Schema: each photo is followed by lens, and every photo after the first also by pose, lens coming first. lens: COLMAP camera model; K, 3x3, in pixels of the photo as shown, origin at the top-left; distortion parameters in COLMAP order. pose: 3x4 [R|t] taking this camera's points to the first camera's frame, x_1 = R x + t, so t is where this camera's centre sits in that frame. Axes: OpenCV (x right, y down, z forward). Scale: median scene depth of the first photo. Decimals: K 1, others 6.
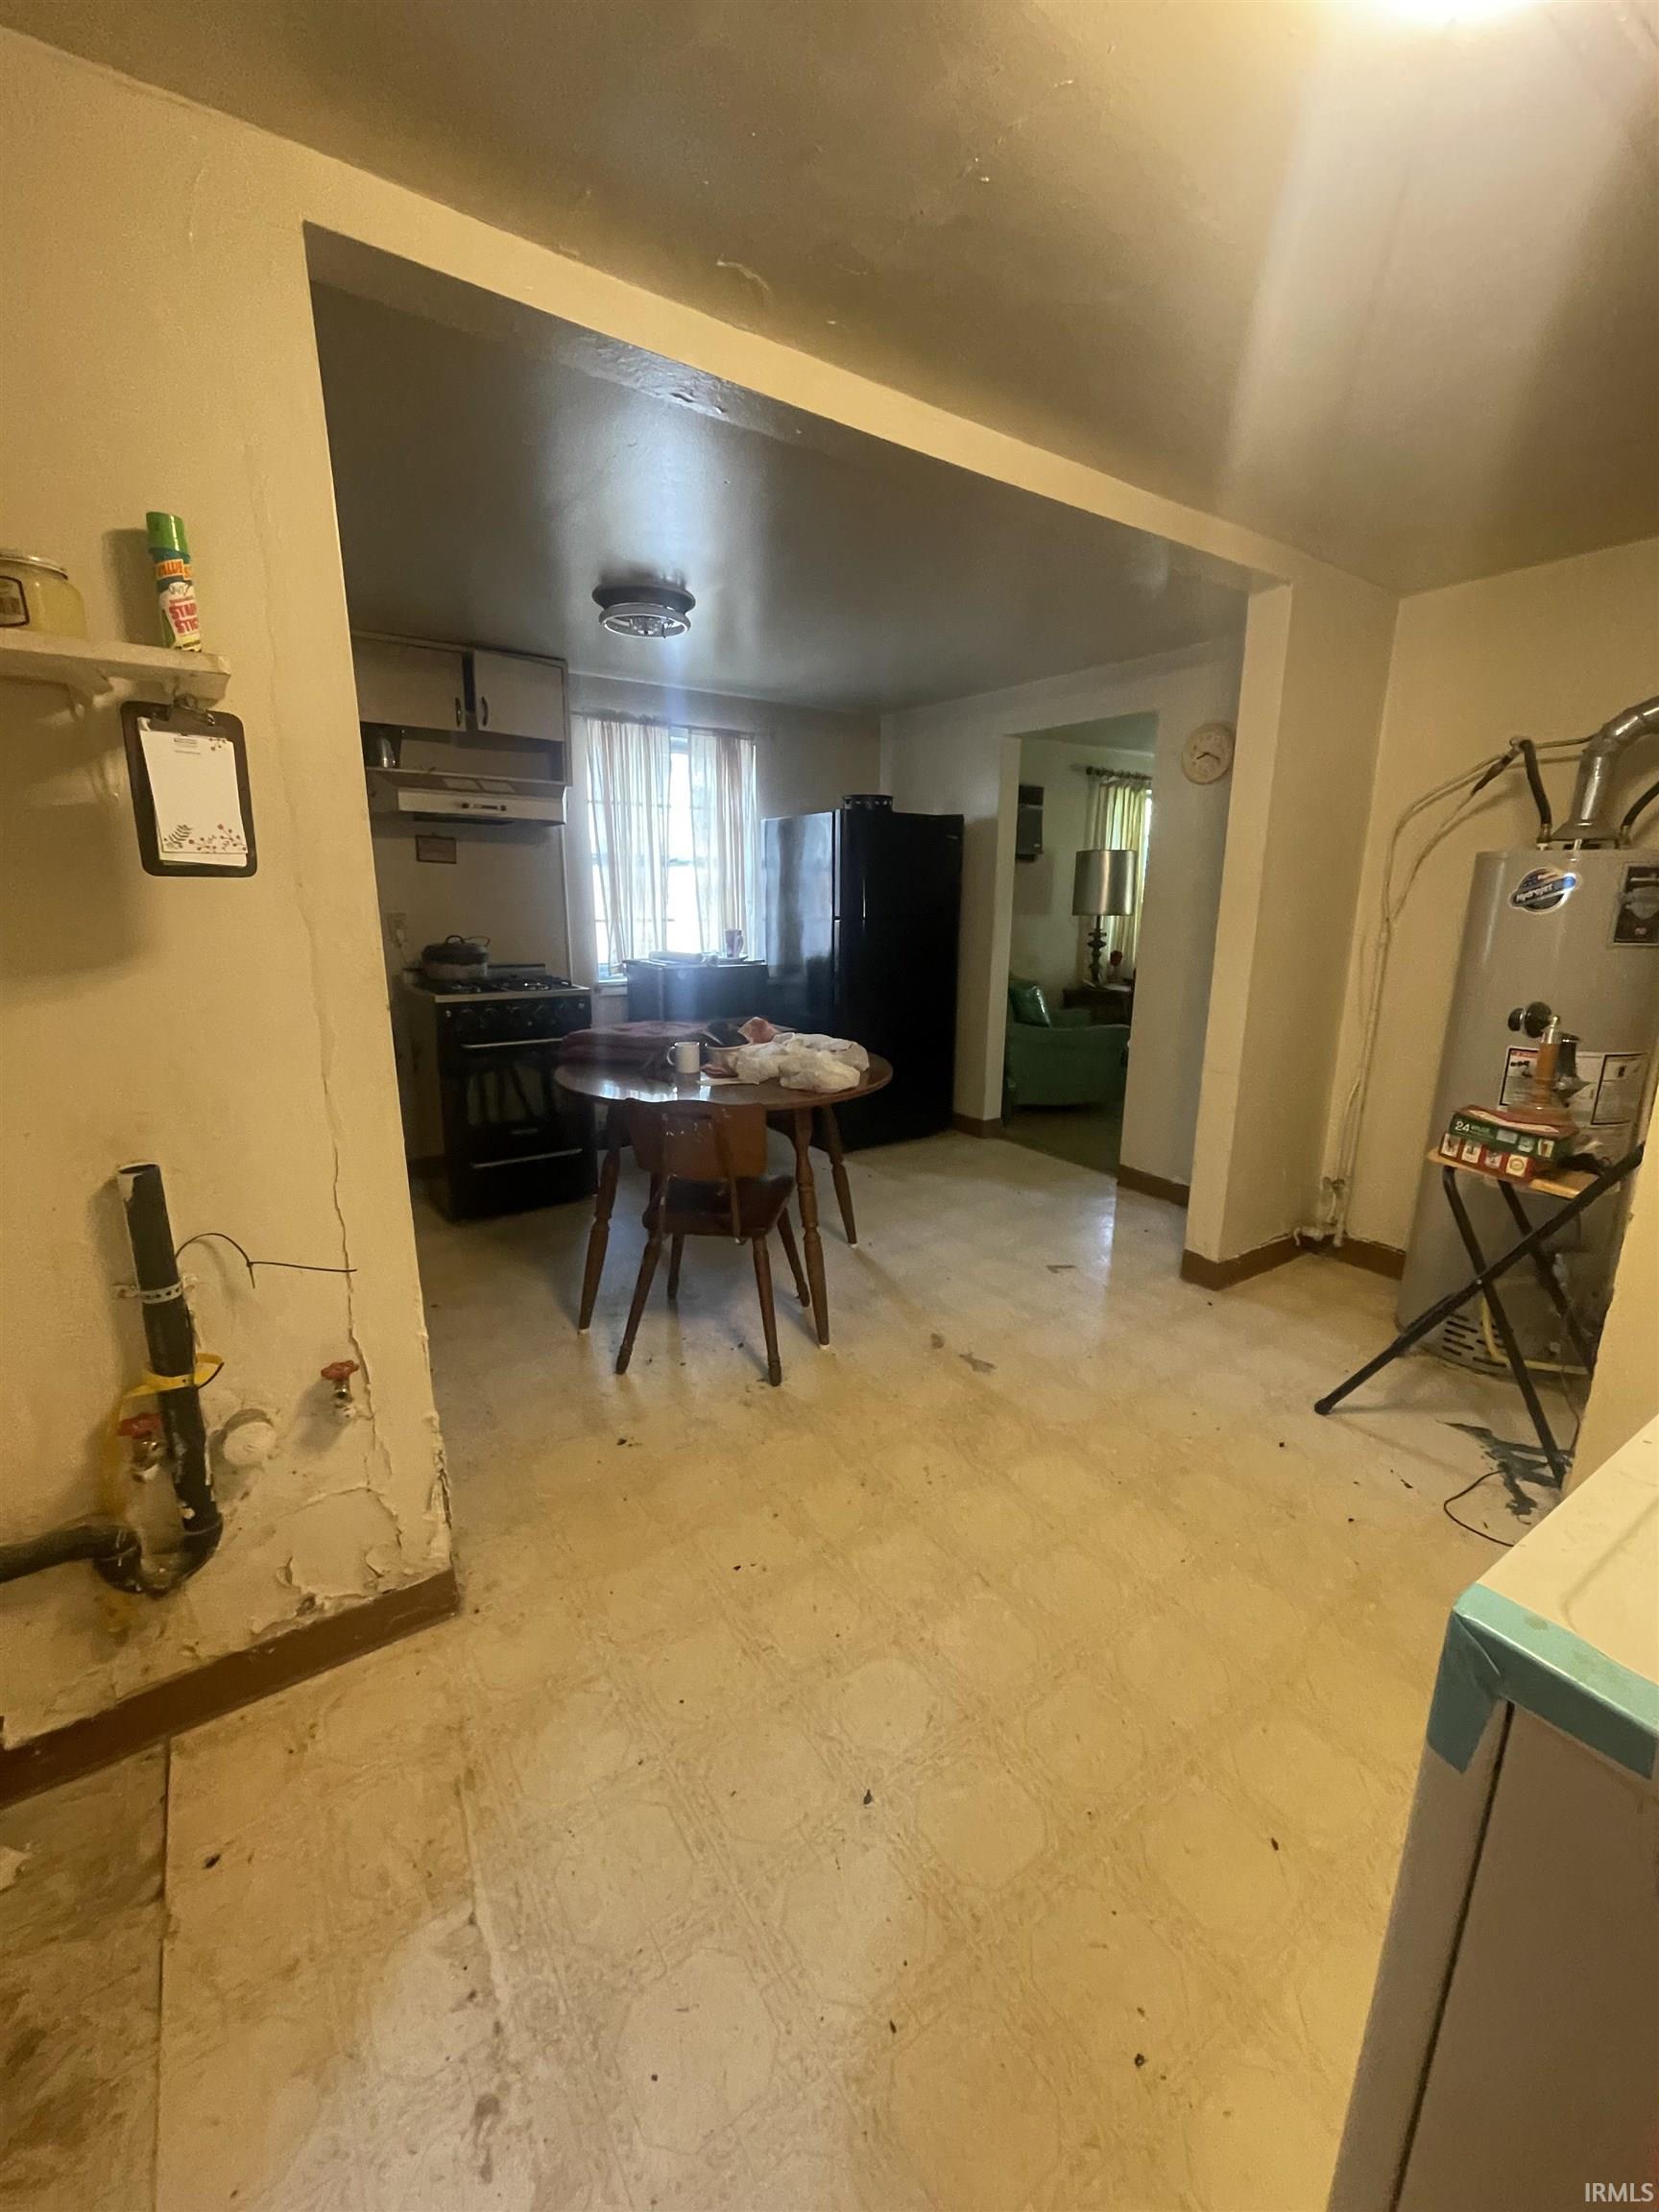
lens RADIAL K [[888.6, 0, 832.9], [0, 888.6, 1107.8], [0, 0, 1]] dist [-0.006054, -0.000046]
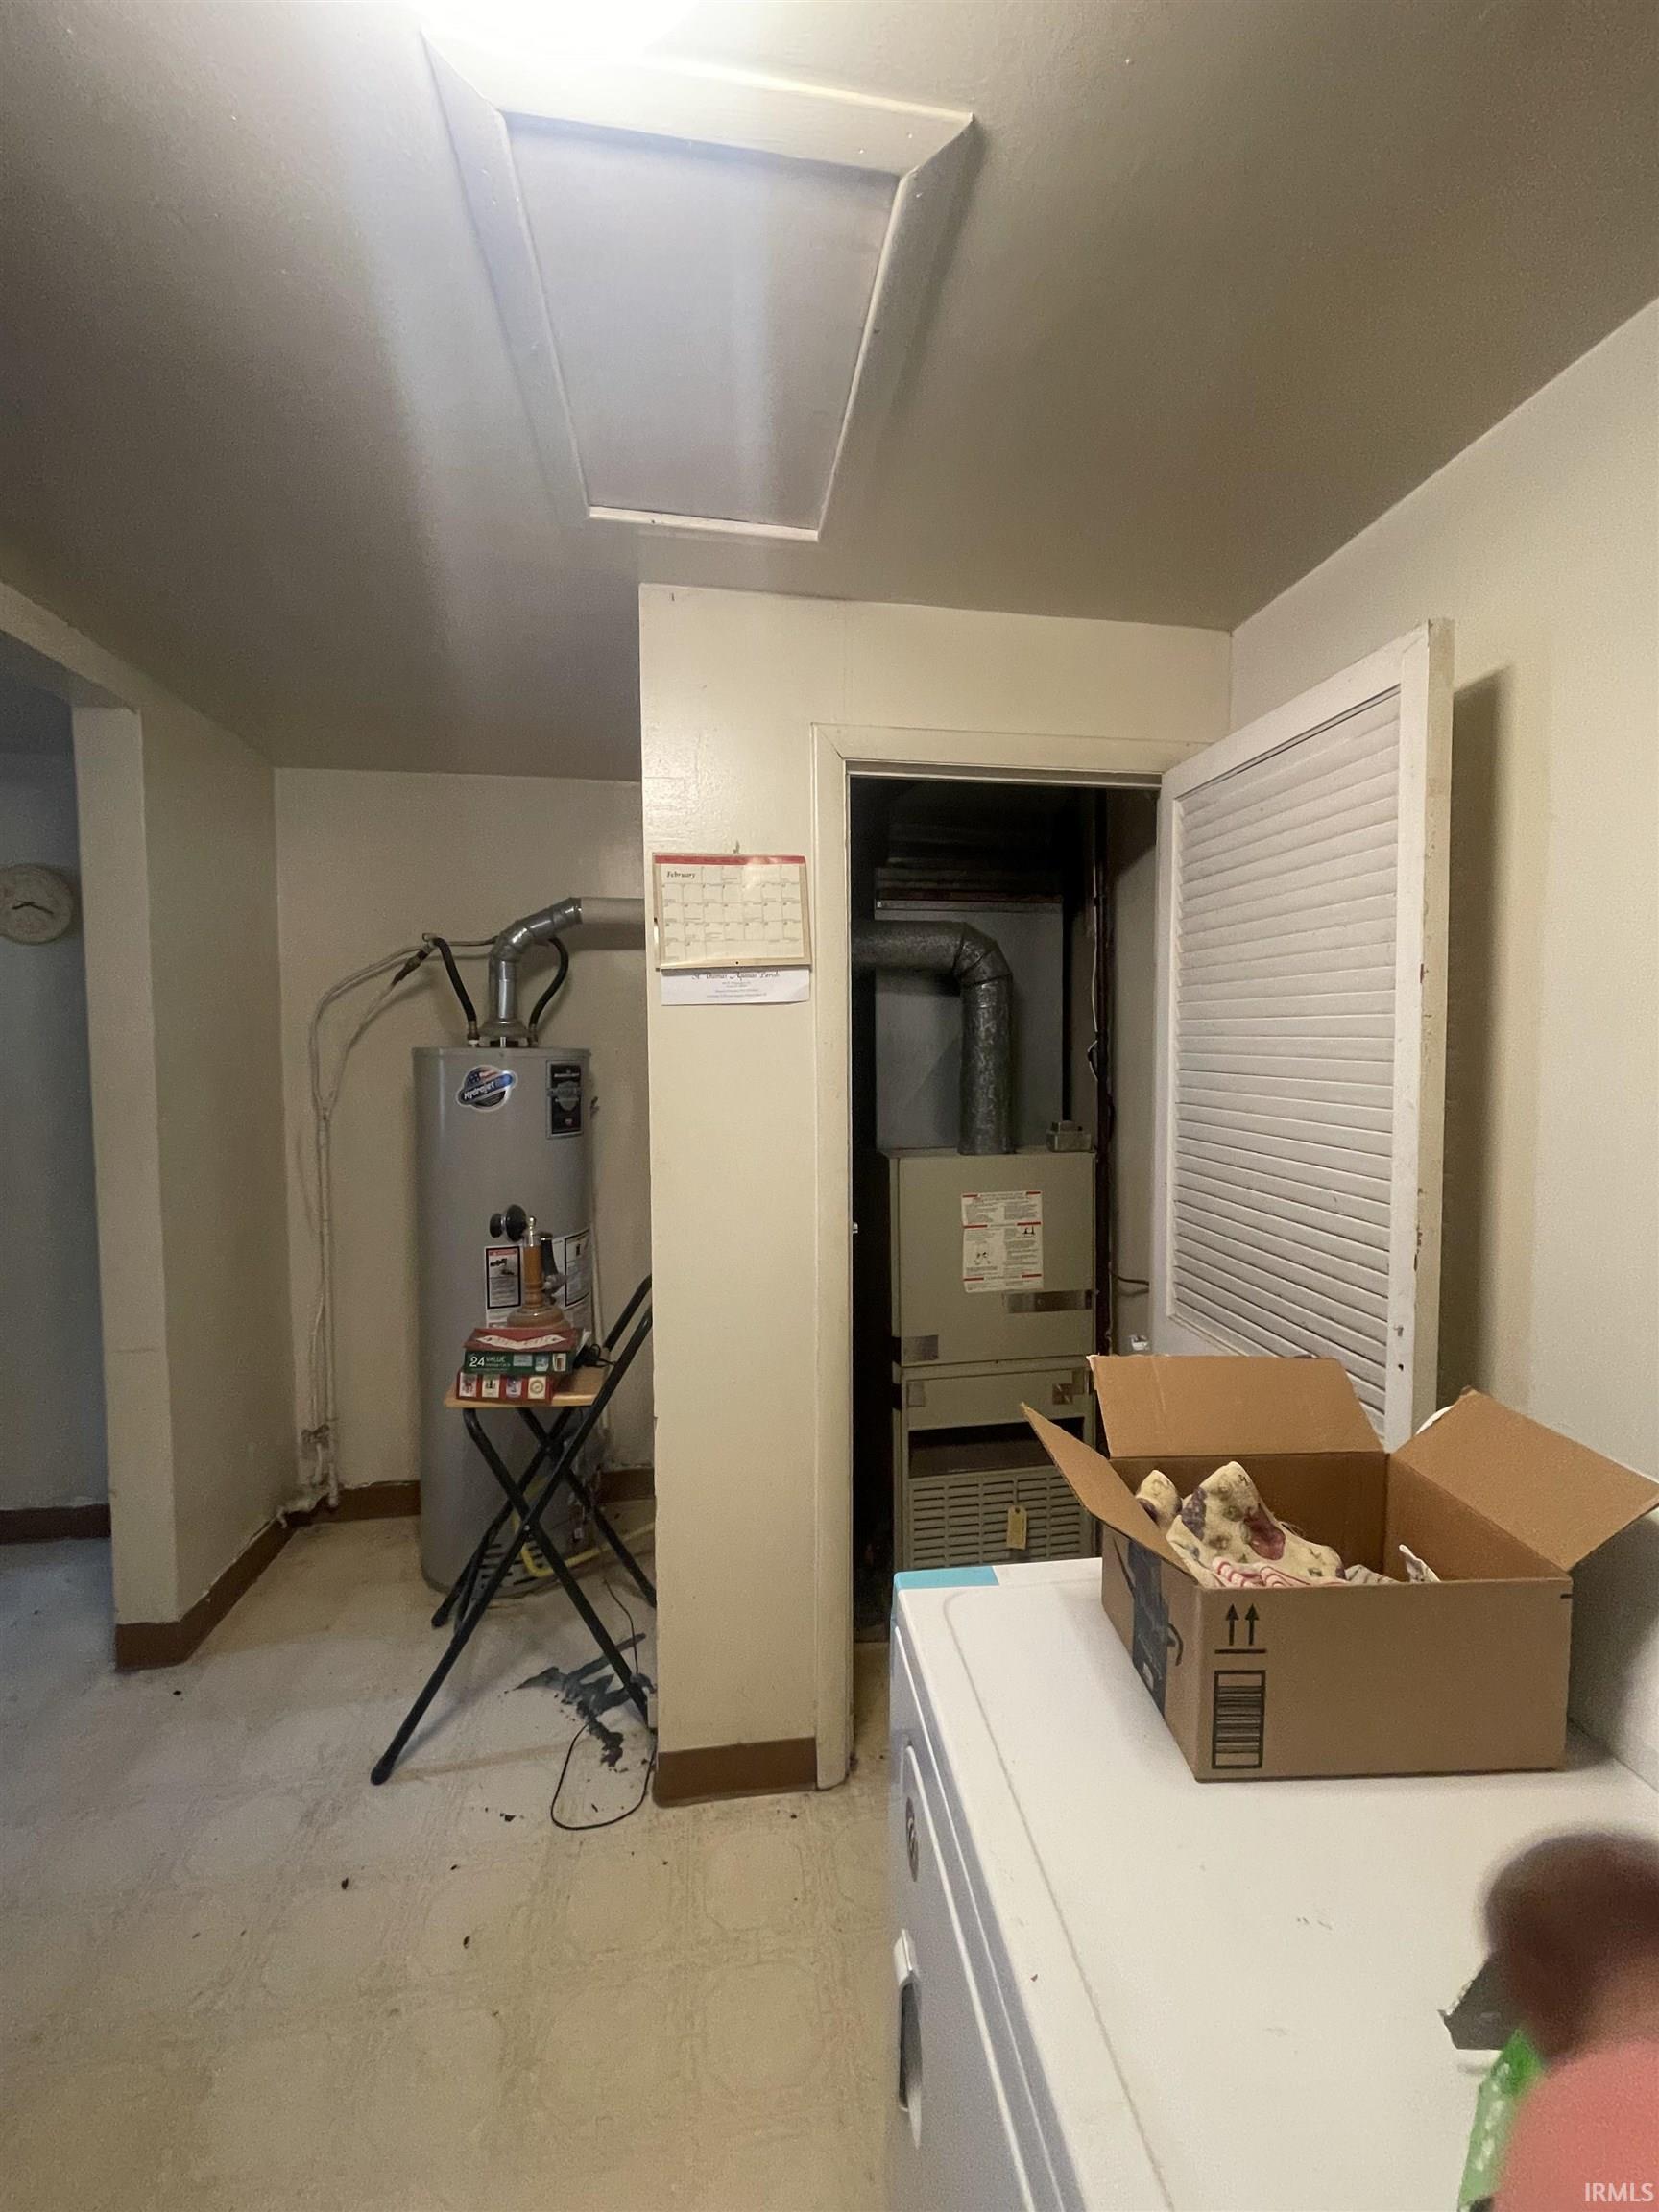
lens RADIAL K [[888.6, 0, 844.0], [0, 888.6, 1093.3], [0, 0, 1]] dist [-0.006054, -0.000046]
pose [[0.434193, -0.051752, 0.899332, 0.084850], [0.220965, 0.973966, -0.050634, -0.098327], [-0.873299, 0.220706, 0.434325, 0.218051]]
